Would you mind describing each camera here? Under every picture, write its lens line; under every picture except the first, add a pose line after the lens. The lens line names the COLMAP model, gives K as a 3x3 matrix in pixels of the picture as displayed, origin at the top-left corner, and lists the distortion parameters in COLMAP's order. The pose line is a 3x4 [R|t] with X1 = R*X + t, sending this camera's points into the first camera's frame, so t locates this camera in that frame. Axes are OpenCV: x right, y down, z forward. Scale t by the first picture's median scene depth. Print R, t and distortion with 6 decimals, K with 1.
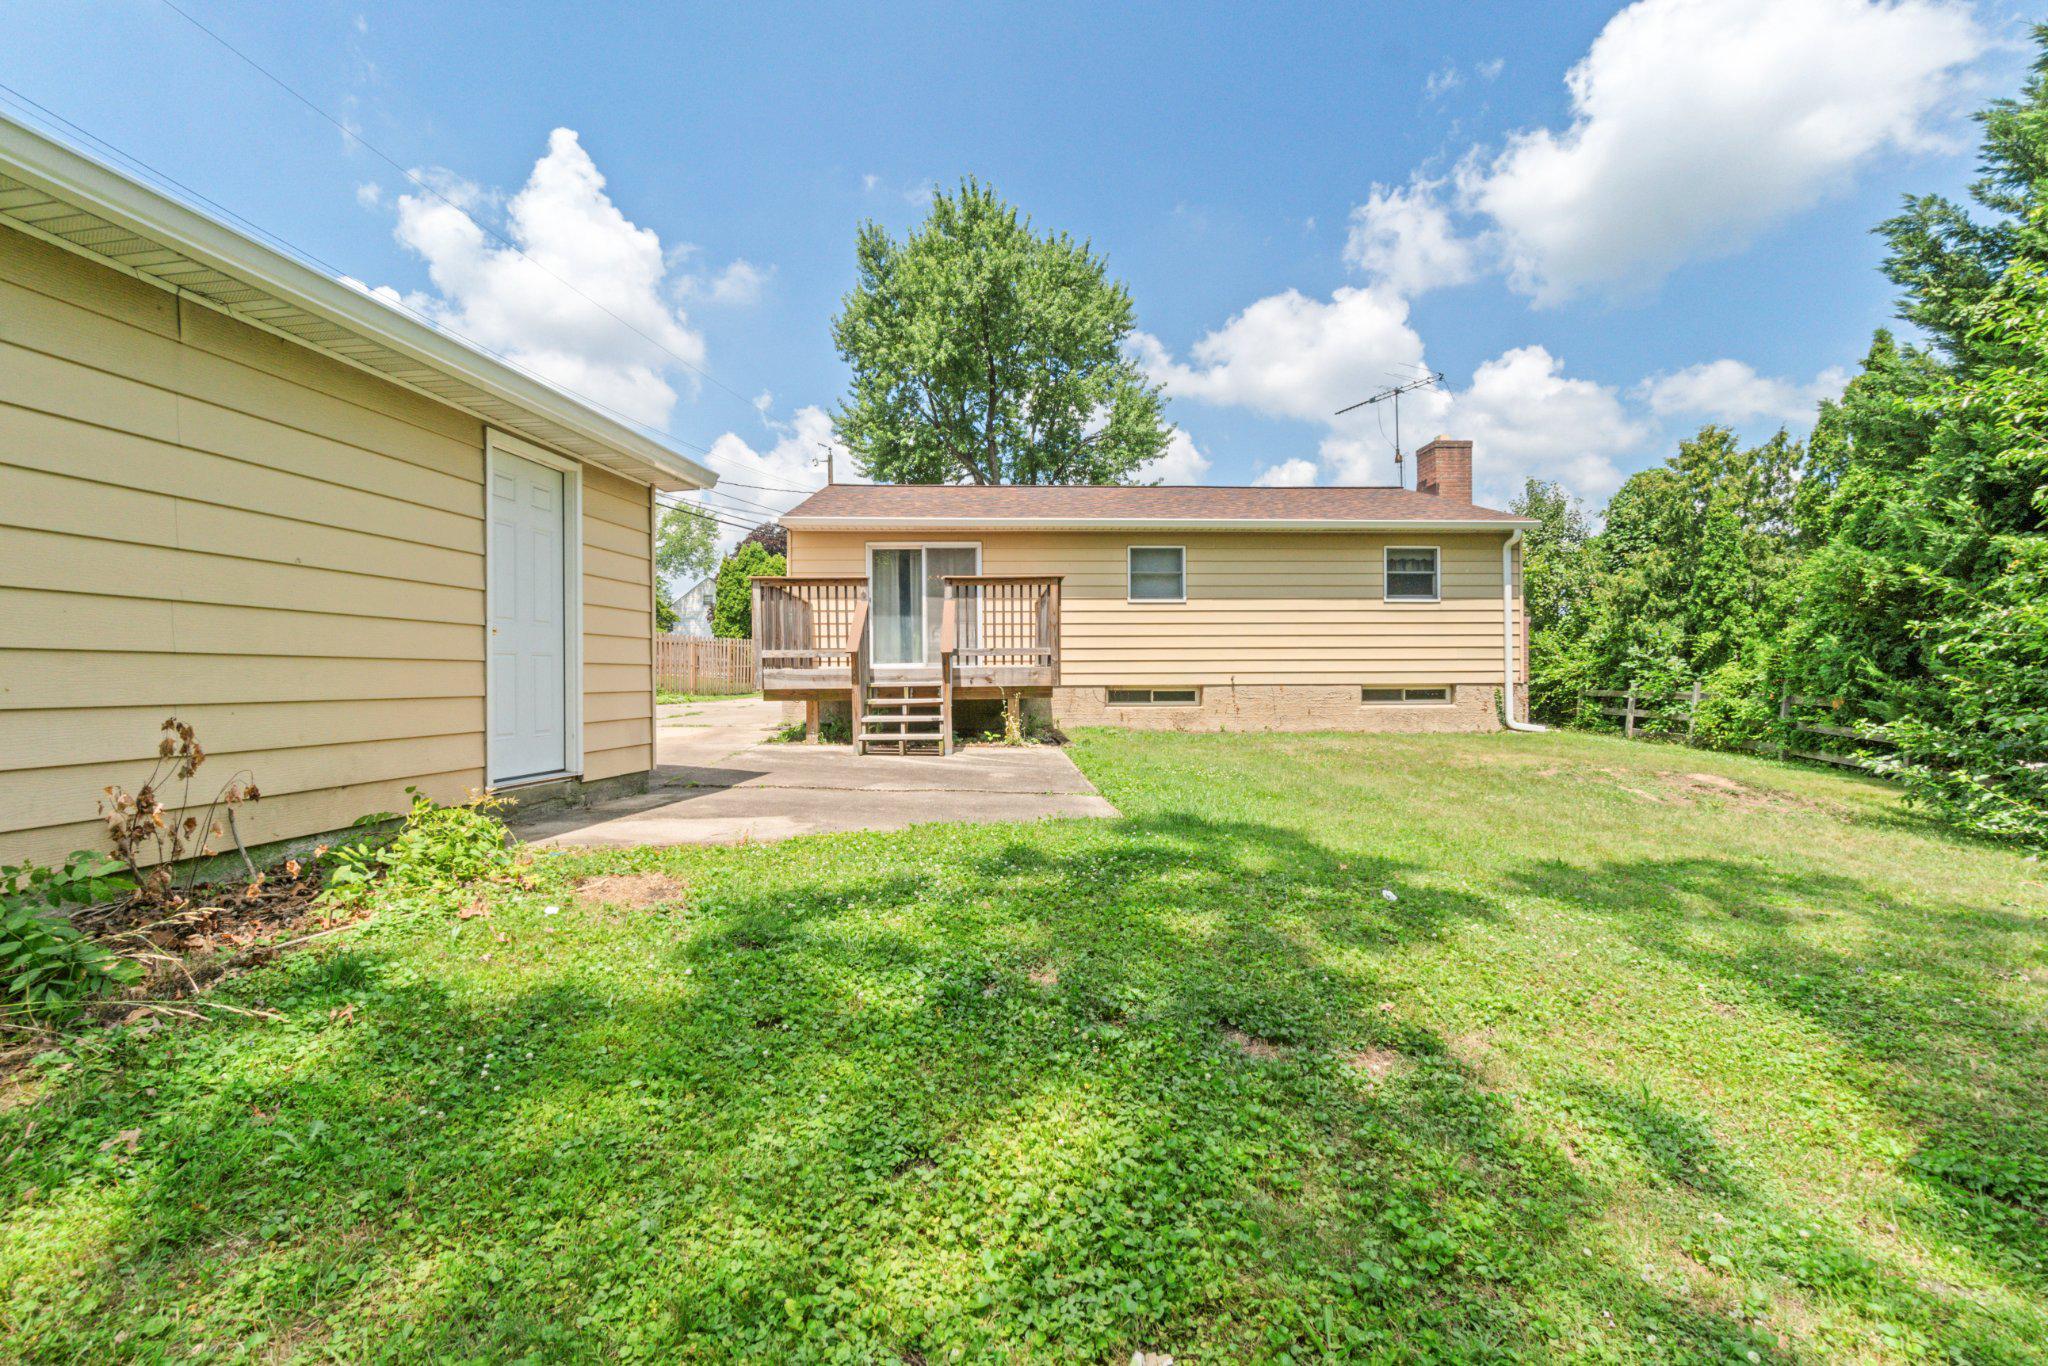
lens RADIAL K [[891.8, 0, 1015.9], [0, 891.8, 669.1], [0, 0, 1]] dist [-0.001252, -0.000477]
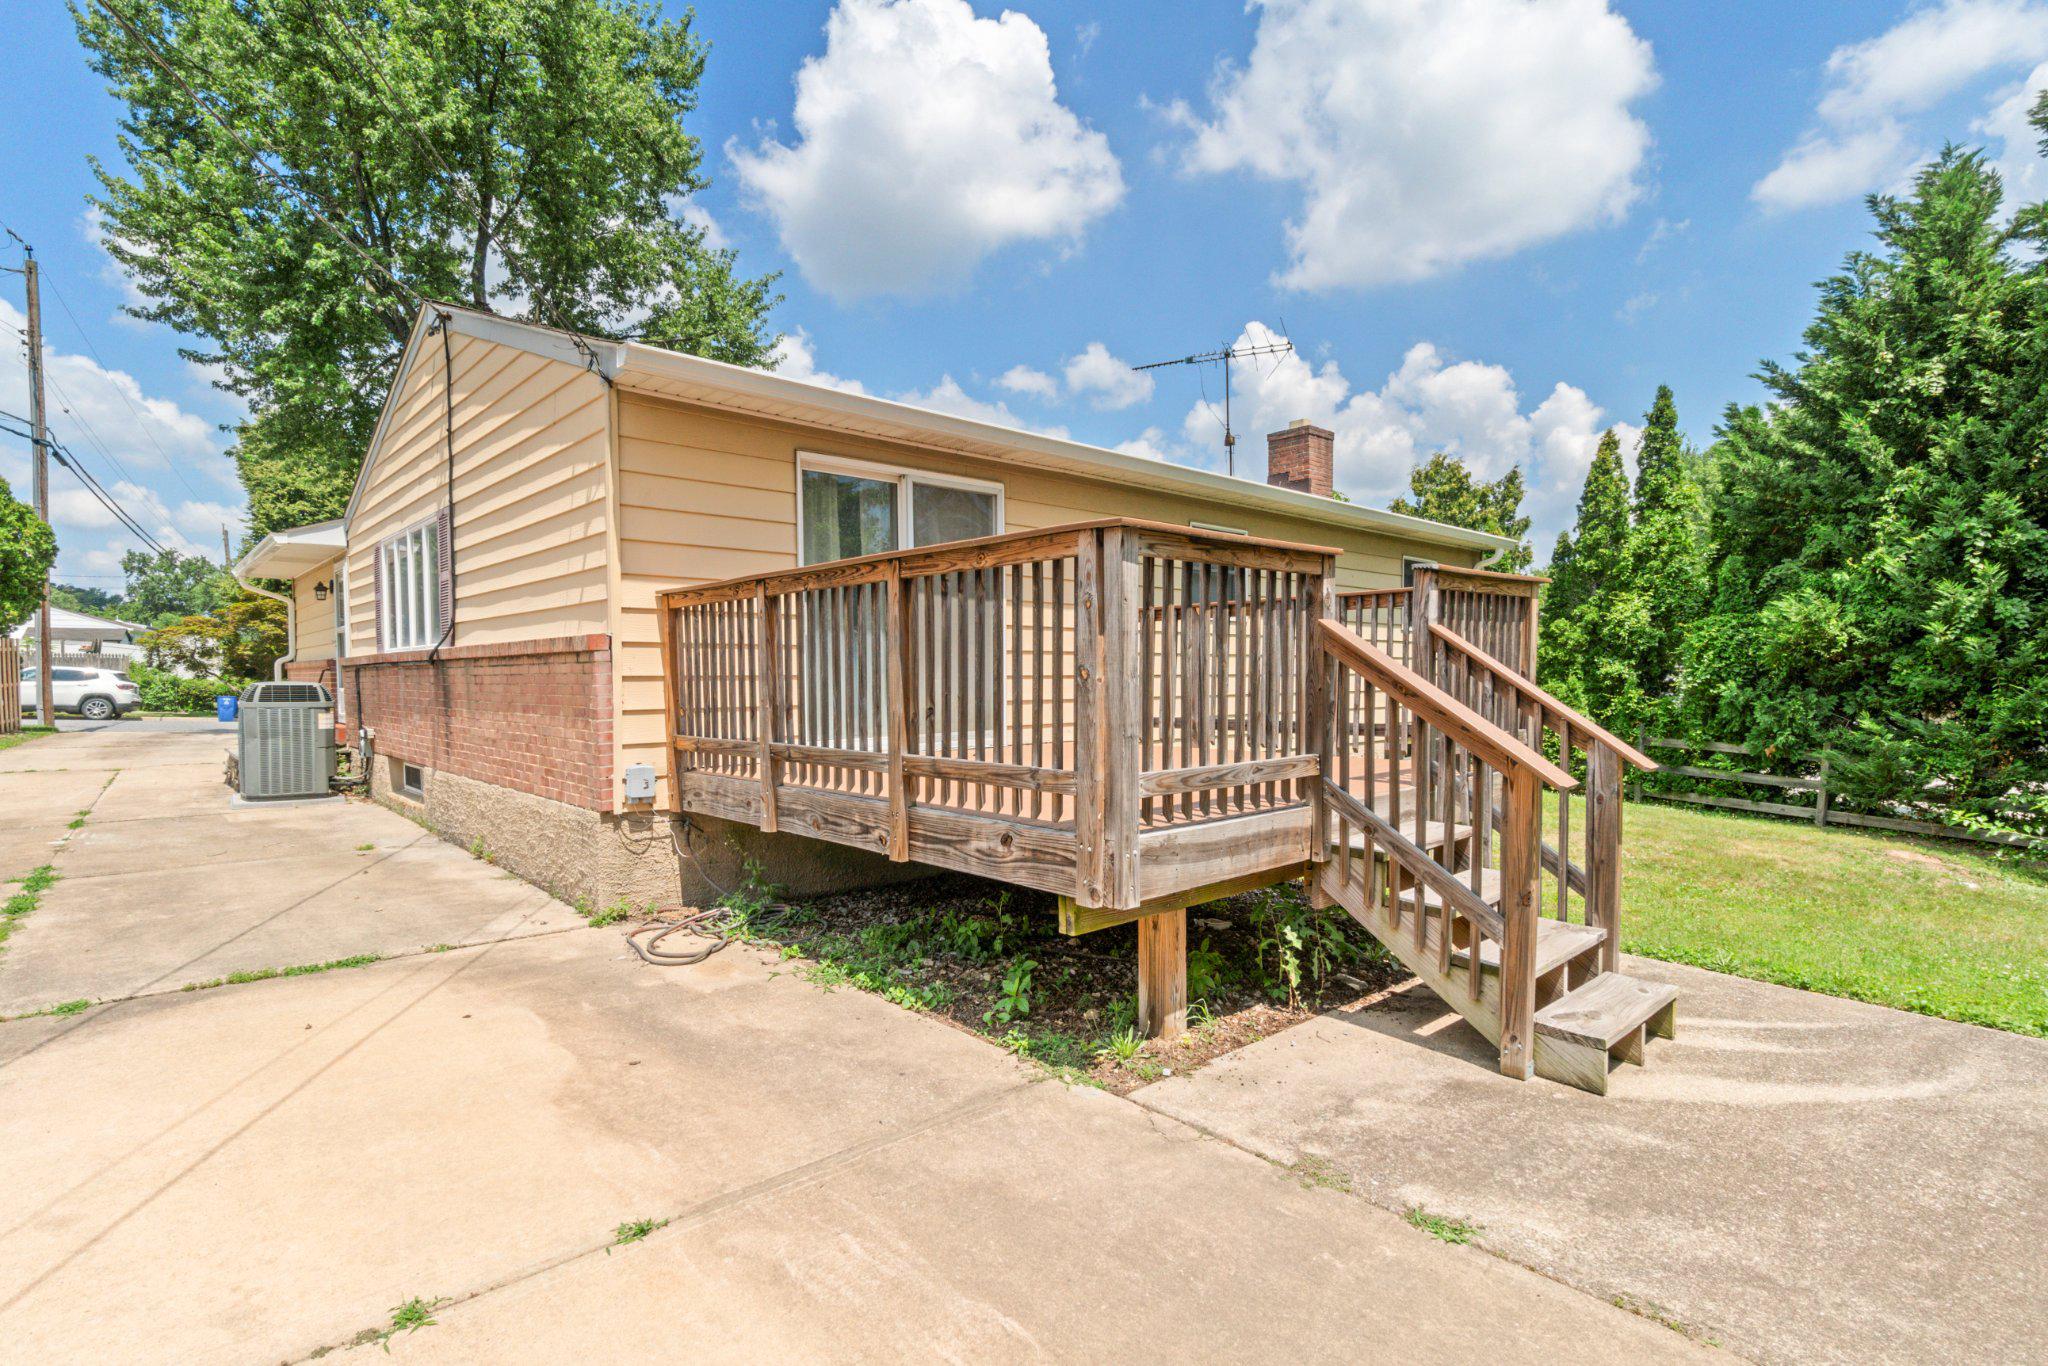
lens RADIAL K [[977.3, 0, 1024.0], [0, 977.3, 683.0], [0, 0, 1]] dist [0.000061, -0.002246]
pose [[0.764605, -0.007695, 0.644454, -0.298578], [-0.005501, 0.999814, 0.018465, -0.037845], [-0.644476, -0.017663, 0.764420, 0.486835]]
